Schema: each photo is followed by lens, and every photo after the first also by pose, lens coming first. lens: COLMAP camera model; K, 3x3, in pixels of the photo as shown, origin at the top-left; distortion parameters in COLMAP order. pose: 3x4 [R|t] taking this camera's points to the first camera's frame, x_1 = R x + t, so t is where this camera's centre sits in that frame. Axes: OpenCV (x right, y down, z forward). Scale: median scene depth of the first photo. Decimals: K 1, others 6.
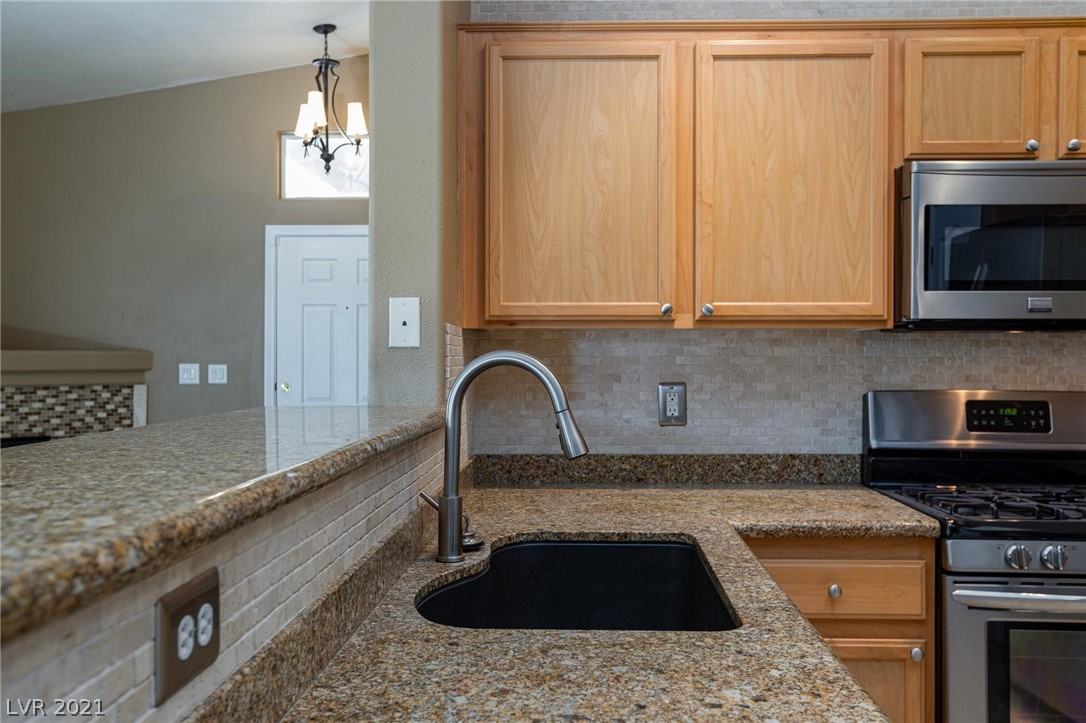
lens RADIAL K [[1008.1, 0, 563.4], [0, 1008.1, 355.8], [0, 0, 1]] dist [-0.012911, 0.085981]
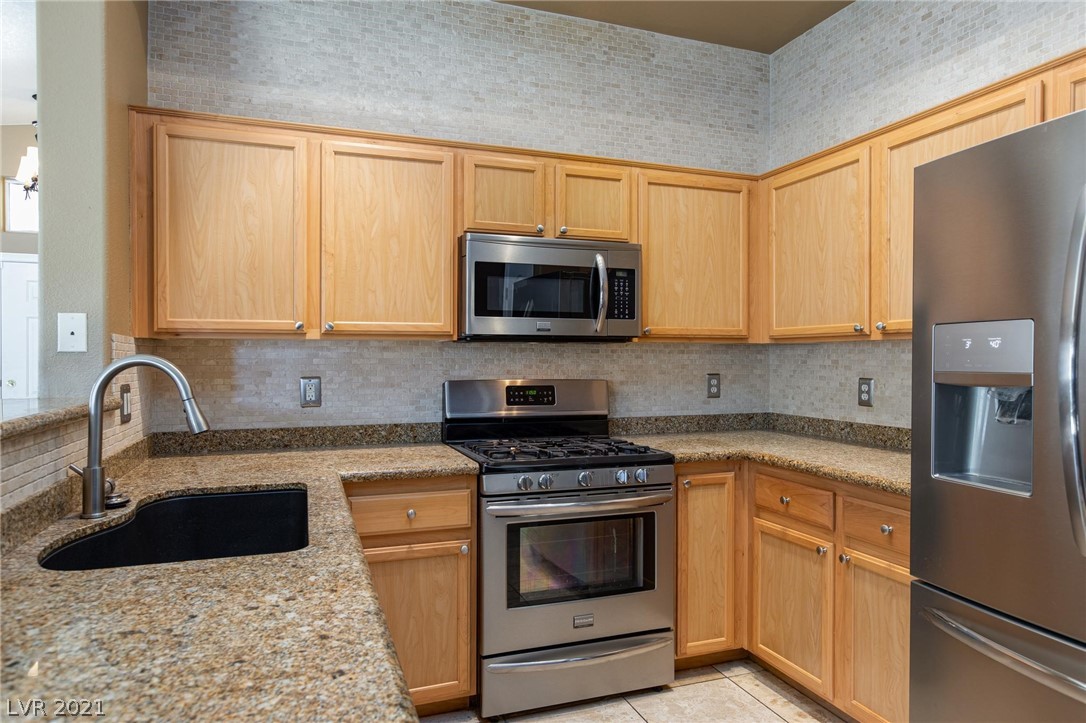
lens RADIAL K [[668.7, 0, 541.6], [0, 668.7, 359.8], [0, 0, 1]] dist [-0.019270, 0.031503]
pose [[0.933541, -0.002215, 0.358463, 0.075960], [0.001094, 0.999994, 0.003330, -0.000466], [-0.358468, -0.002717, 0.933538, -0.003684]]
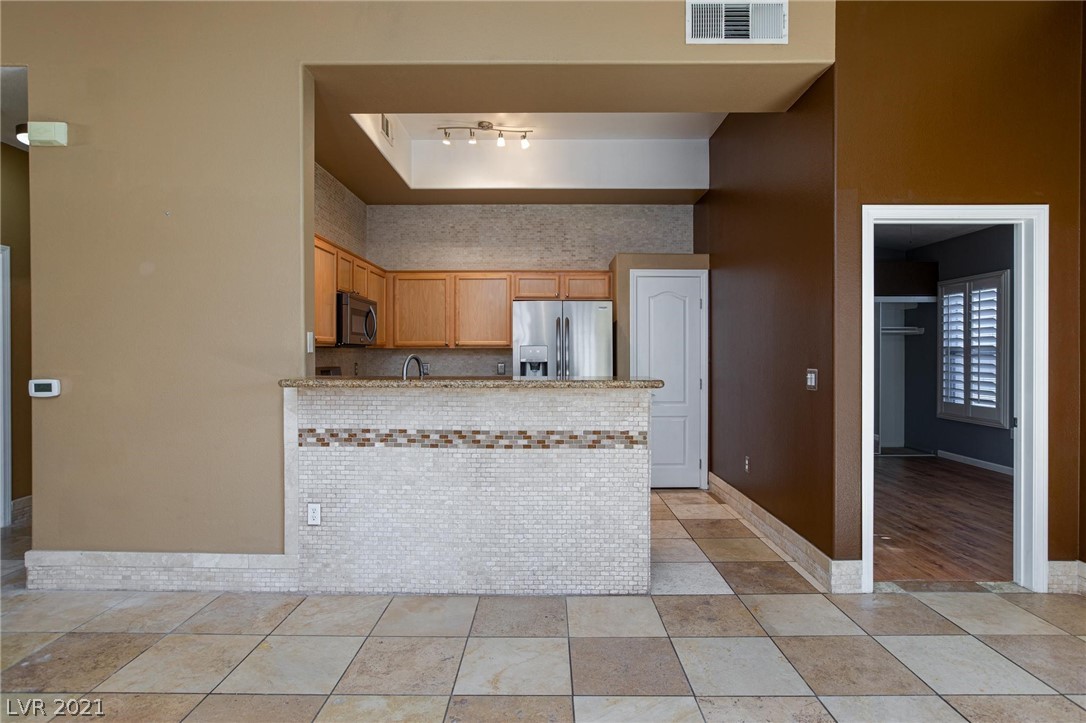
lens RADIAL K [[582.1, 0, 543.9], [0, 582.1, 355.3], [0, 0, 1]] dist [-0.041010, 0.030128]
pose [[-0.013157, -0.004324, 0.999904, -1.428993], [0.001068, 0.999990, 0.004339, -0.007291], [-0.999913, 0.001125, -0.013152, 0.409253]]
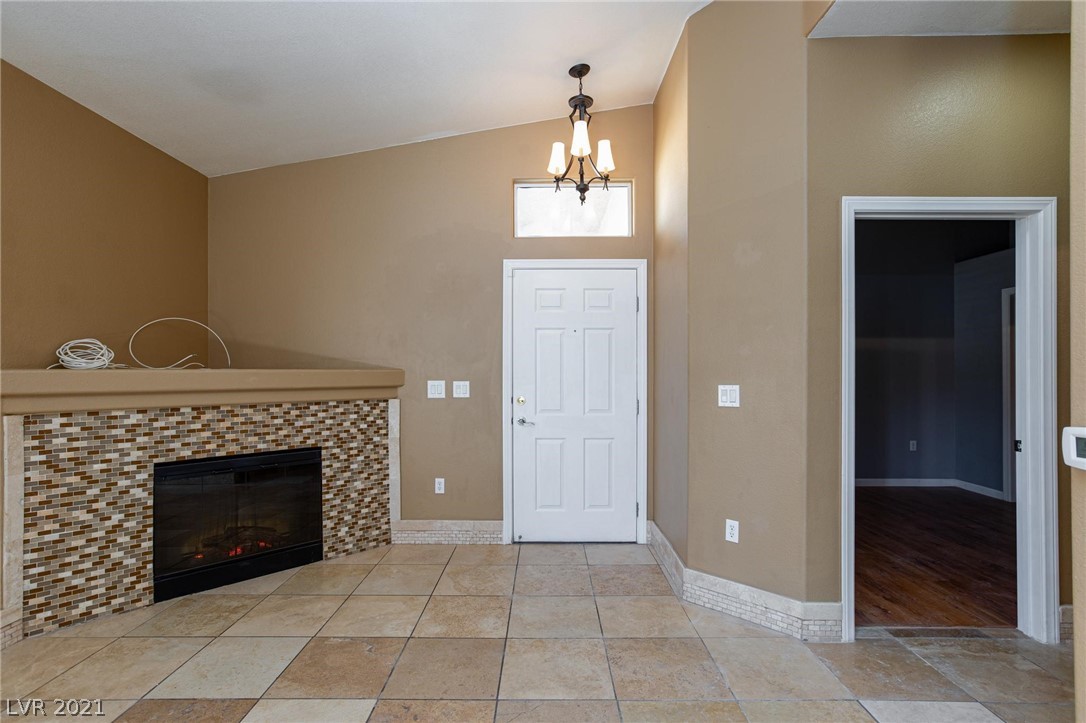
lens RADIAL K [[520.1, 0, 538.0], [0, 520.1, 373.5], [0, 0, 1]] dist [-0.000301, 0.000398]
pose [[0.999871, -0.005539, 0.015050, -0.667762], [0.005523, 0.999984, 0.001130, -0.000399], [-0.015056, -0.001047, 0.999886, 1.021760]]
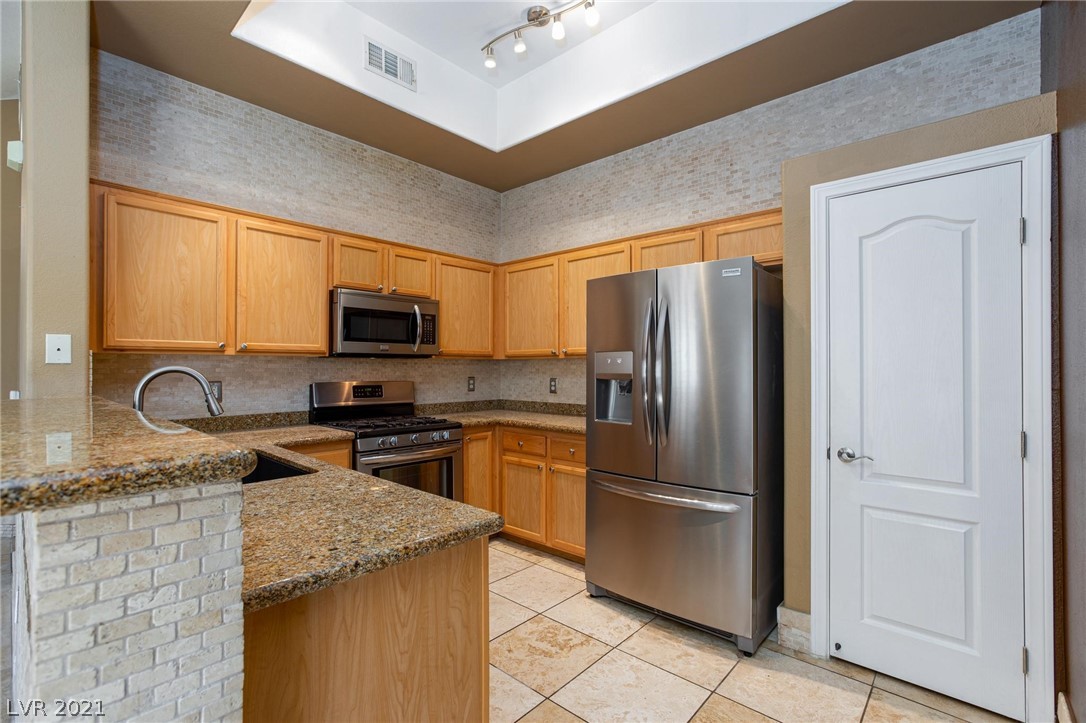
lens RADIAL K [[485.7, 0, 552.6], [0, 485.7, 364.3], [0, 0, 1]] dist [-0.023780, 0.017779]
pose [[0.640326, 0.003257, 0.768097, -0.201553], [0.002441, 0.999977, -0.006276, 0.000366], [-0.768100, 0.005894, 0.640303, -0.136310]]
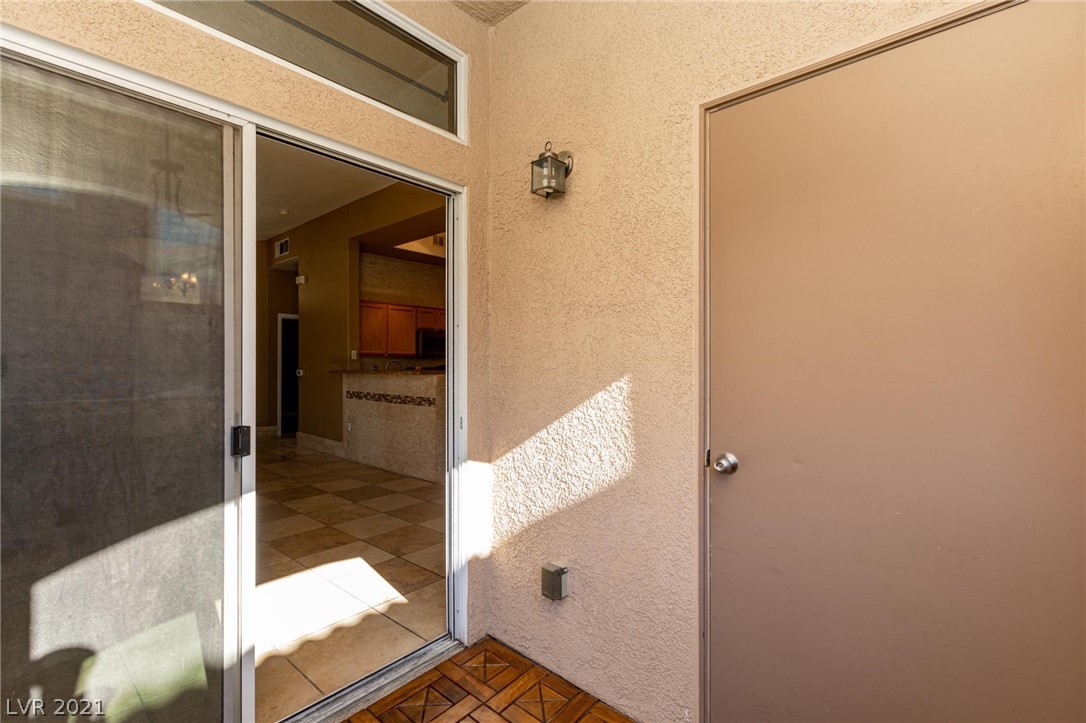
lens RADIAL K [[490.1, 0, 548.2], [0, 490.1, 358.0], [0, 0, 1]] dist [-0.032315, 0.018375]
pose [[0.626996, 0.004942, 0.779007, -1.490639], [0.003302, 0.999954, -0.009002, 0.012039], [-0.779015, 0.008216, 0.626951, -1.473944]]
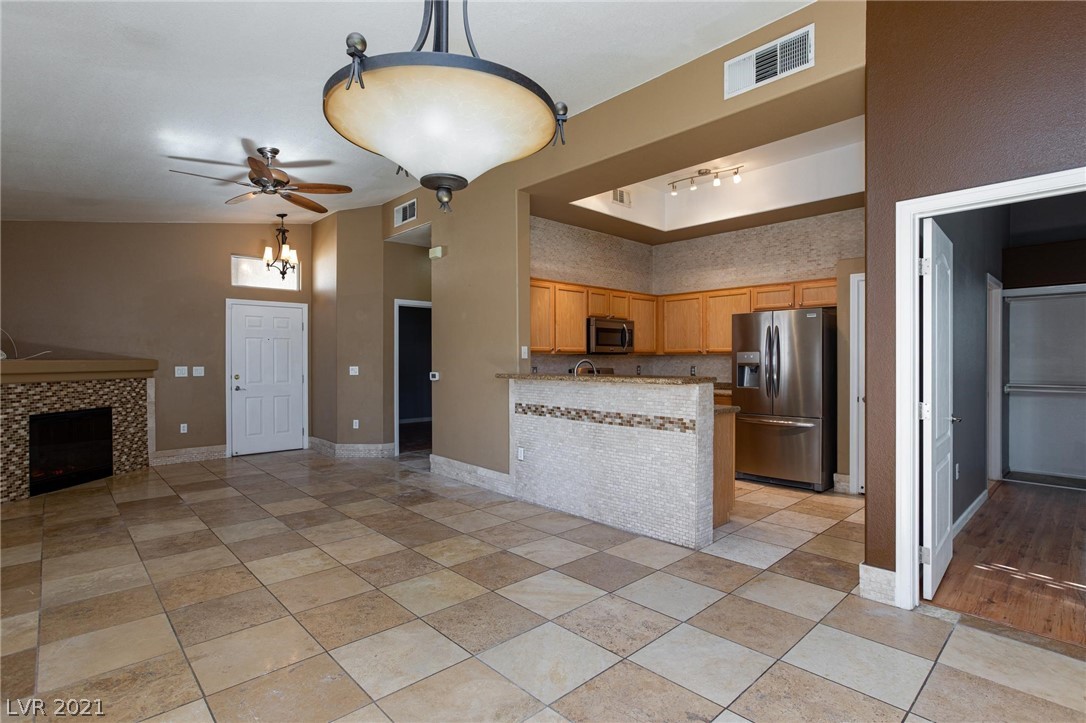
lens RADIAL K [[532.9, 0, 543.0], [0, 532.9, 361.5], [0, 0, 1]] dist [-0.015440, 0.001131]
pose [[0.713786, -0.006605, 0.700332, -1.488166], [0.005432, 0.999978, 0.003895, -0.004966], [-0.700343, 0.001024, 0.713806, -0.558960]]
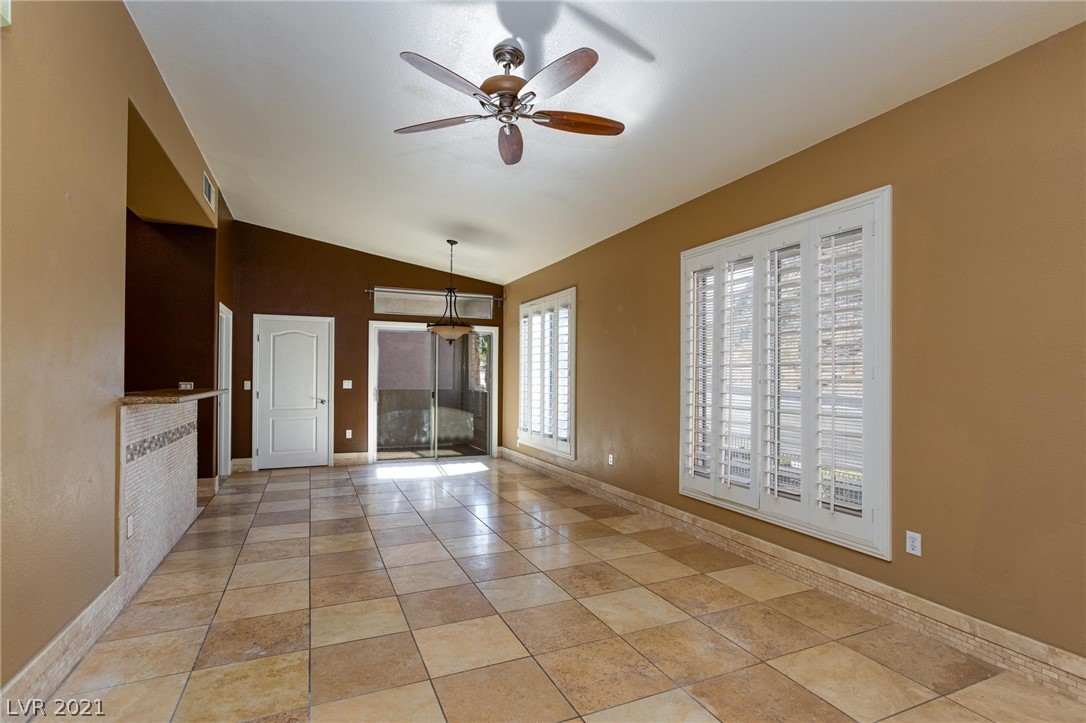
lens RADIAL K [[520.1, 0, 538.0], [0, 520.1, 373.5], [0, 0, 1]] dist [-0.000301, 0.000398]
pose [[-0.906030, -0.012323, -0.423034, -0.511645], [-0.009208, 0.999913, -0.009408, 0.003945], [0.423114, -0.004629, -0.906065, 2.325478]]
